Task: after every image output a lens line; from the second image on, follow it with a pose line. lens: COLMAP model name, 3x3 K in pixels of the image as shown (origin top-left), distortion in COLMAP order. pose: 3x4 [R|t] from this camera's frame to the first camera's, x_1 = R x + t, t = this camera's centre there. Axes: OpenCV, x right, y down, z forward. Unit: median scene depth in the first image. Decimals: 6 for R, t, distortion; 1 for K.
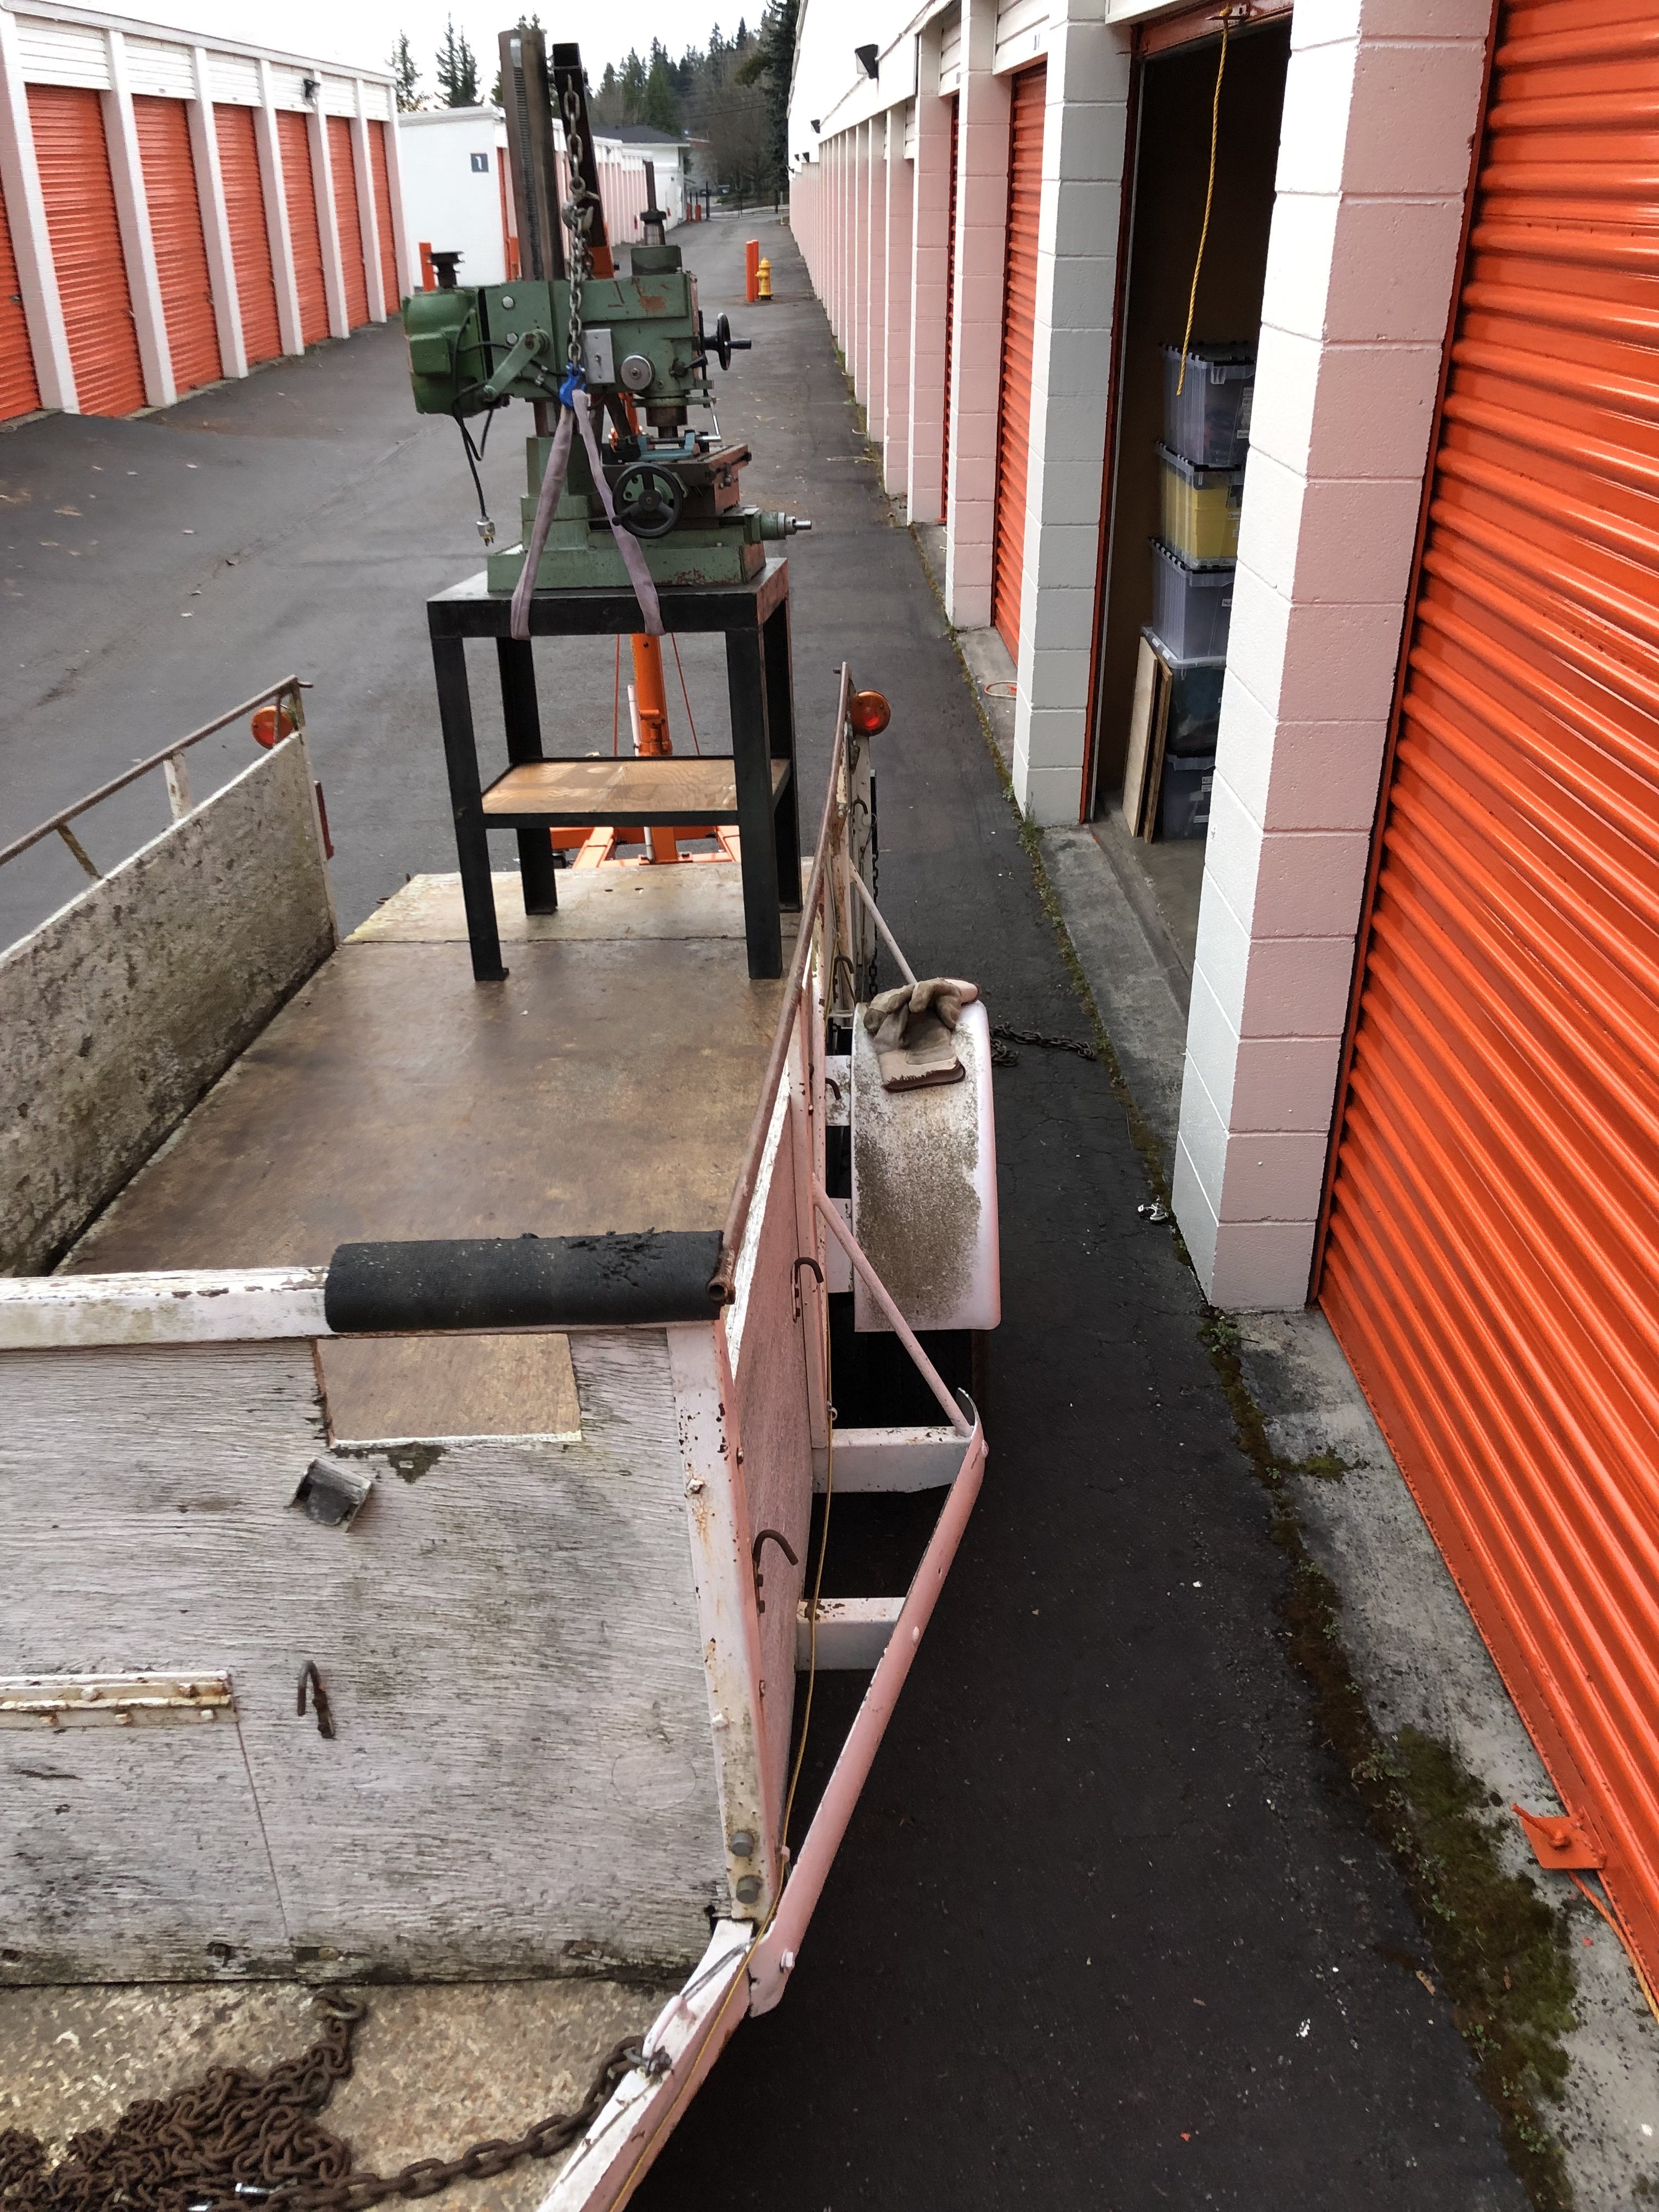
lens RADIAL K [[1802.2, 0, 829.5], [0, 1802.2, 1106.0], [0, 0, 1]] dist [-0.015651, -0.001567]
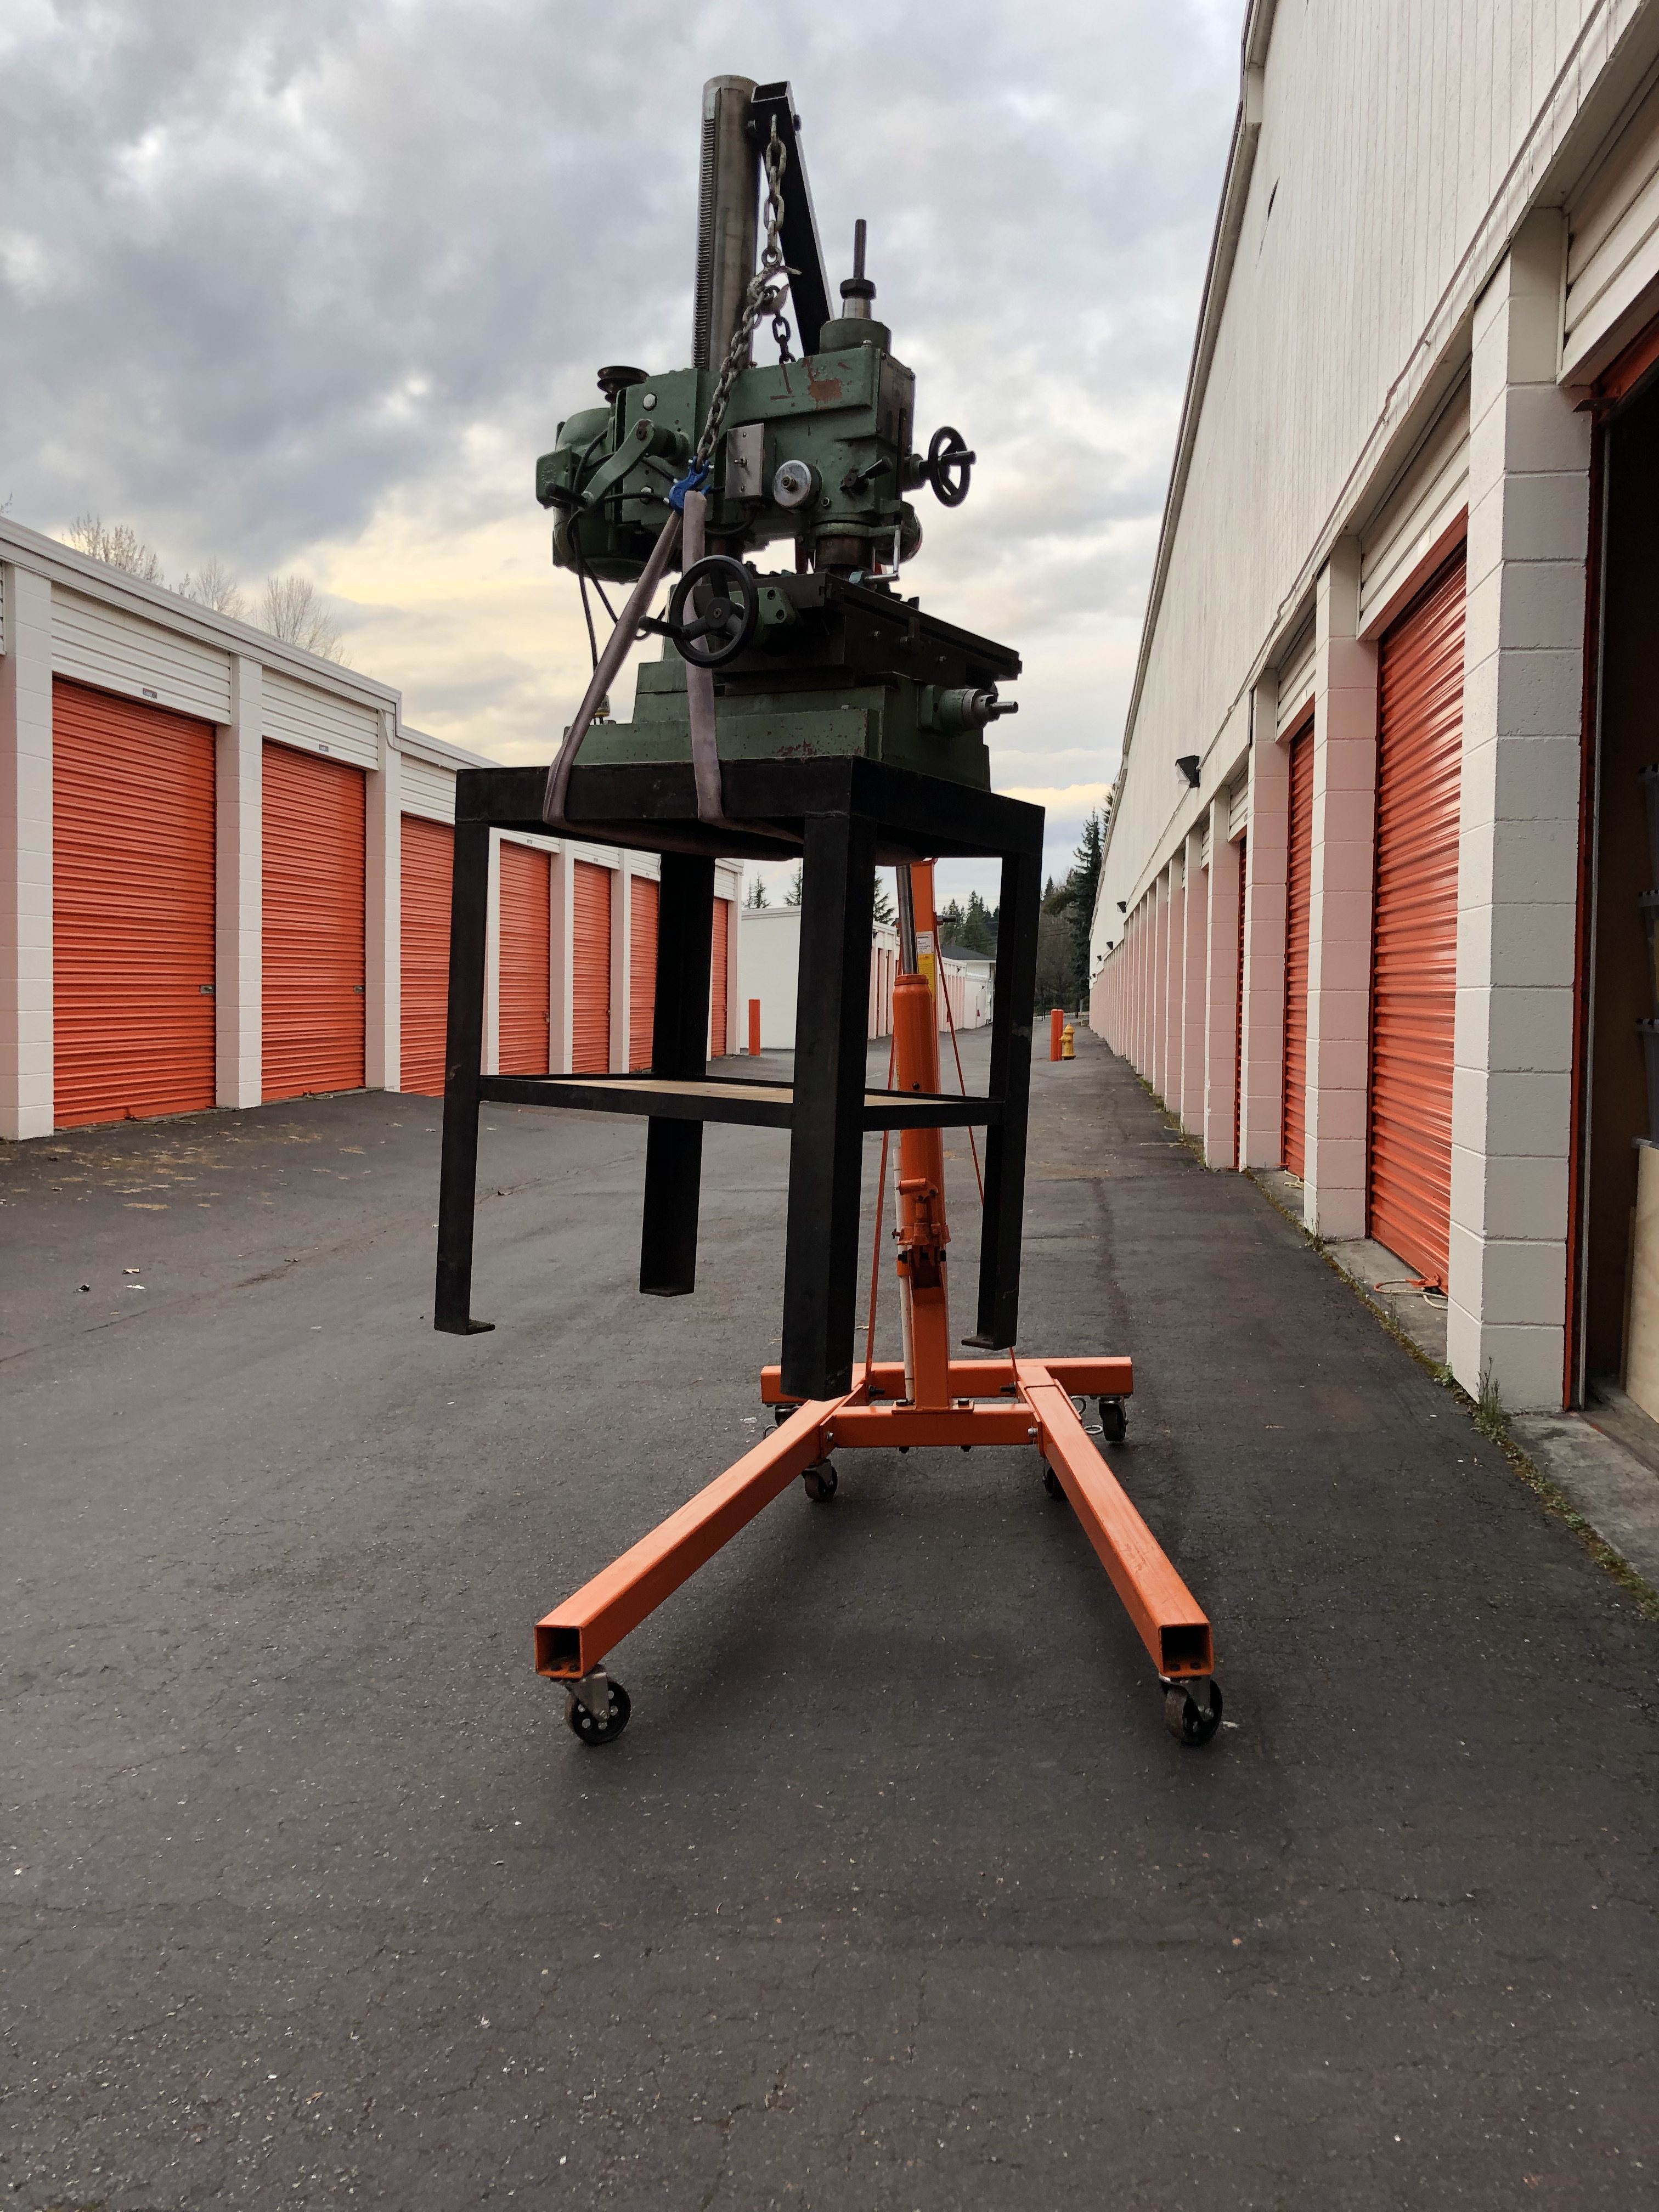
lens RADIAL K [[1802.2, 0, 829.5], [0, 1802.2, 1106.0], [0, 0, 1]] dist [-0.015651, -0.001567]
pose [[0.986638, 0.018592, -0.161861, -0.018542], [-0.082775, 0.912901, -0.399700, 0.022254], [0.140332, 0.407758, 0.902242, 0.220593]]
